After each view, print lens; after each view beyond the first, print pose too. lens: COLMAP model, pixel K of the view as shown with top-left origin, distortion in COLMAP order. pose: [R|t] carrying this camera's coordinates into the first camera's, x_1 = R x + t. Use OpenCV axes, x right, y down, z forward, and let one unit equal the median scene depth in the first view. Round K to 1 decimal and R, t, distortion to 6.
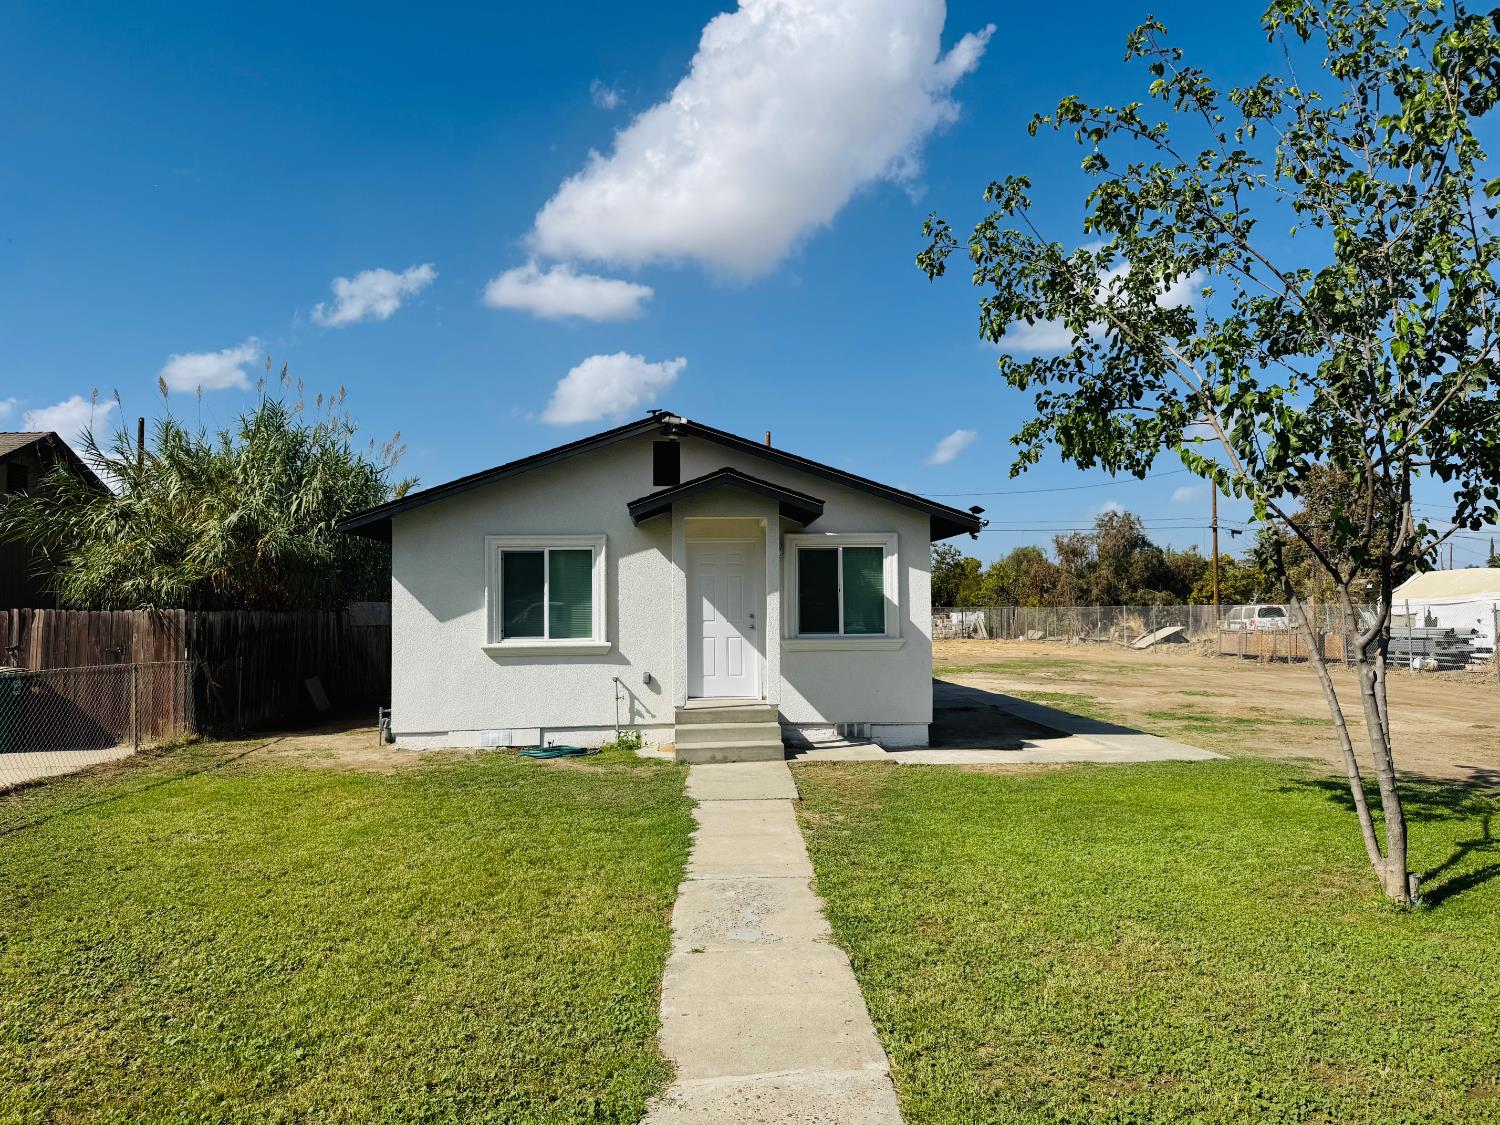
lens RADIAL K [[1041.7, 0, 750.6], [0, 1041.7, 565.9], [0, 0, 1]] dist [0.099934, -0.133146]
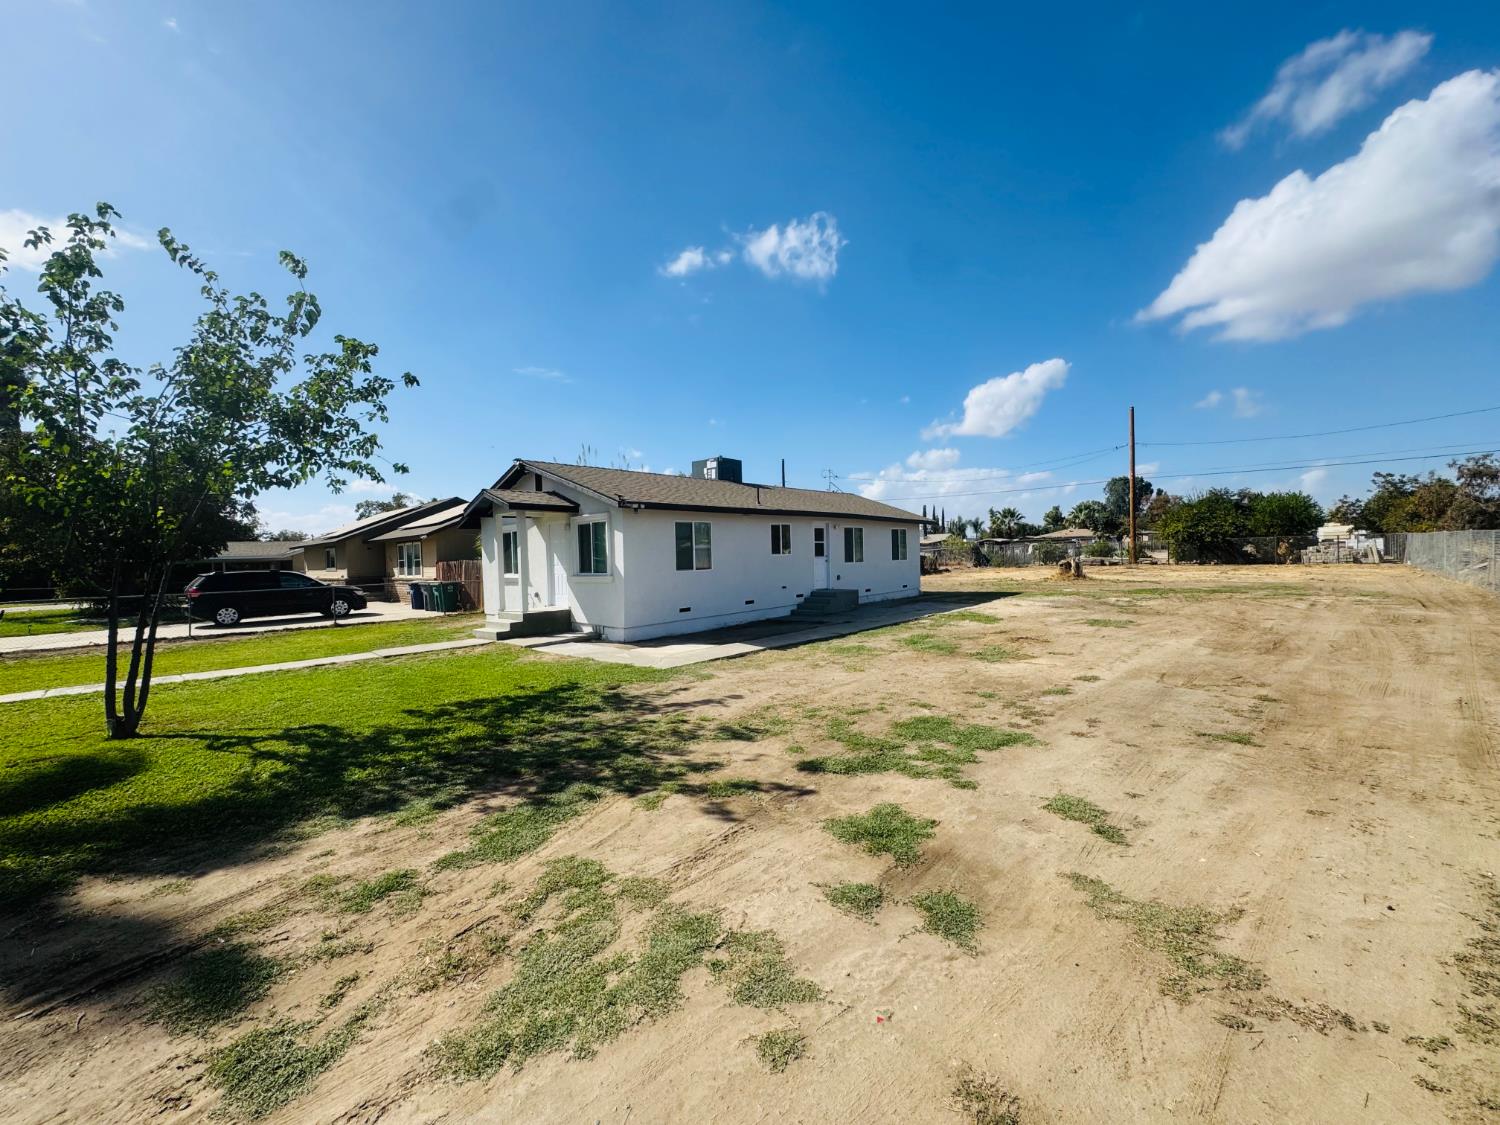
lens RADIAL K [[597.3, 0, 747.8], [0, 597.3, 564.3], [0, 0, 1]] dist [-0.000578, 0.000166]
pose [[0.687455, -0.000197, -0.726227, 1.008138], [0.055811, 0.997057, 0.052562, 0.012937], [0.724079, -0.076666, 0.685443, 0.520348]]
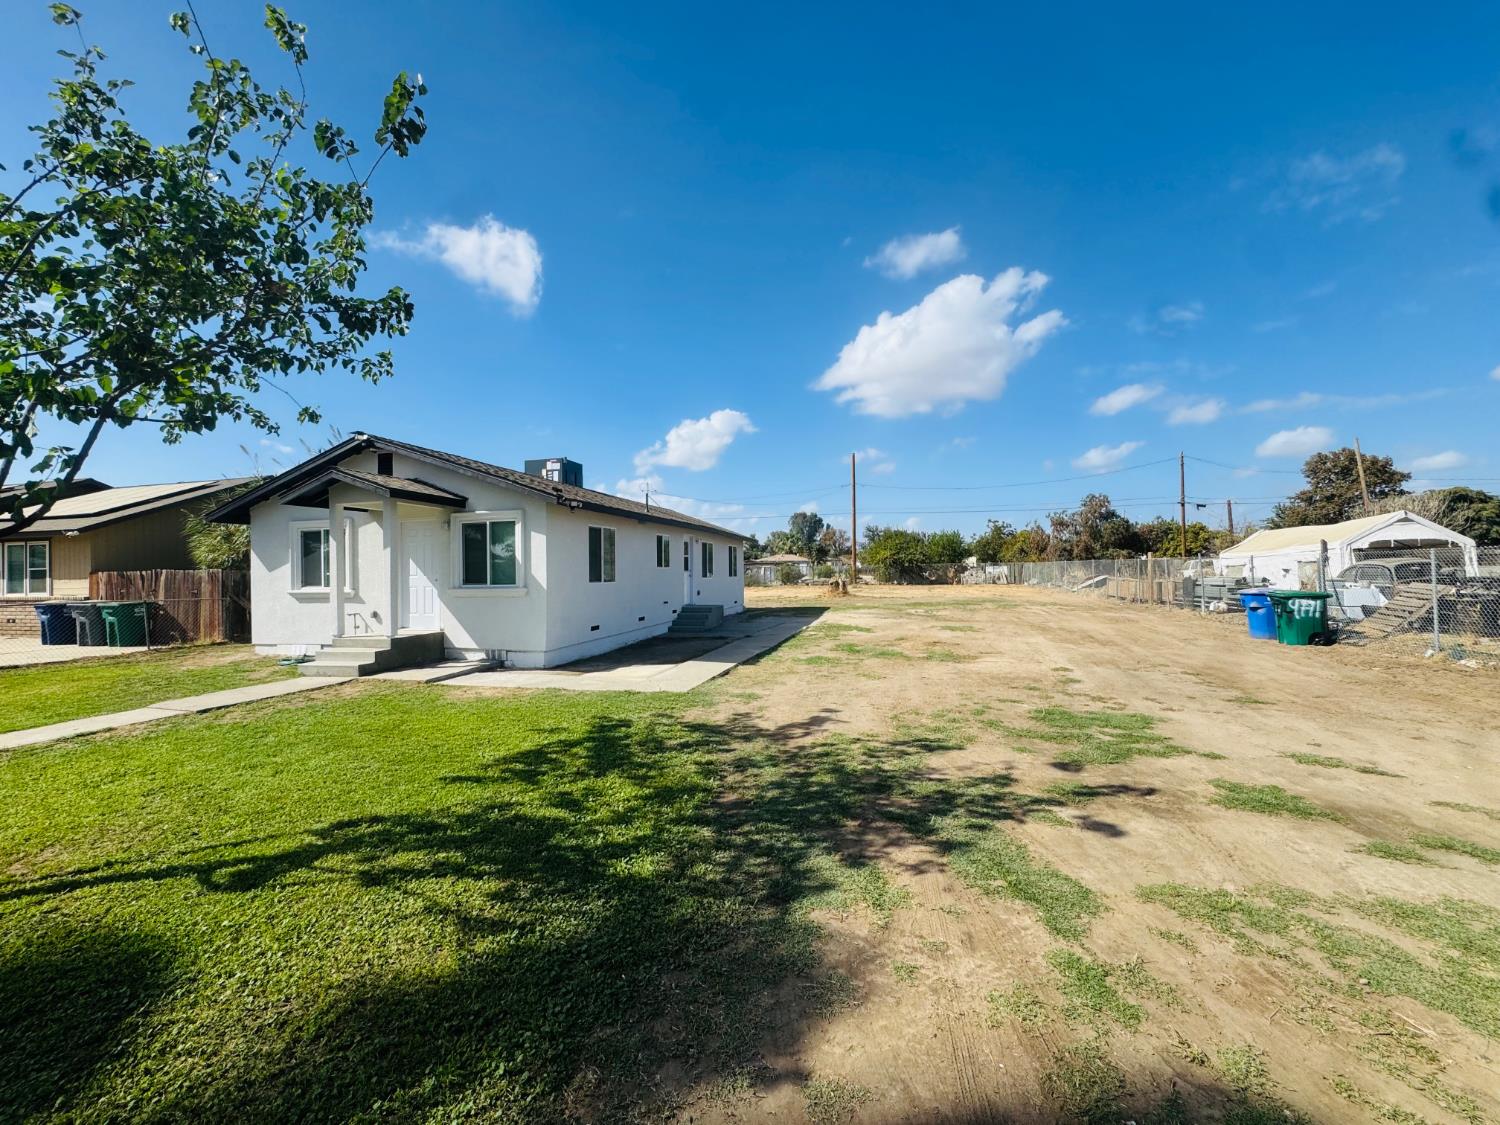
lens RADIAL K [[598.9, 0, 748.1], [0, 598.9, 563.8], [0, 0, 1]] dist [-0.005566, 0.000845]
pose [[0.946590, -0.008796, -0.322320, 0.684037], [0.021093, 0.999176, 0.034677, 0.017804], [0.321749, -0.039624, 0.945995, 0.372076]]
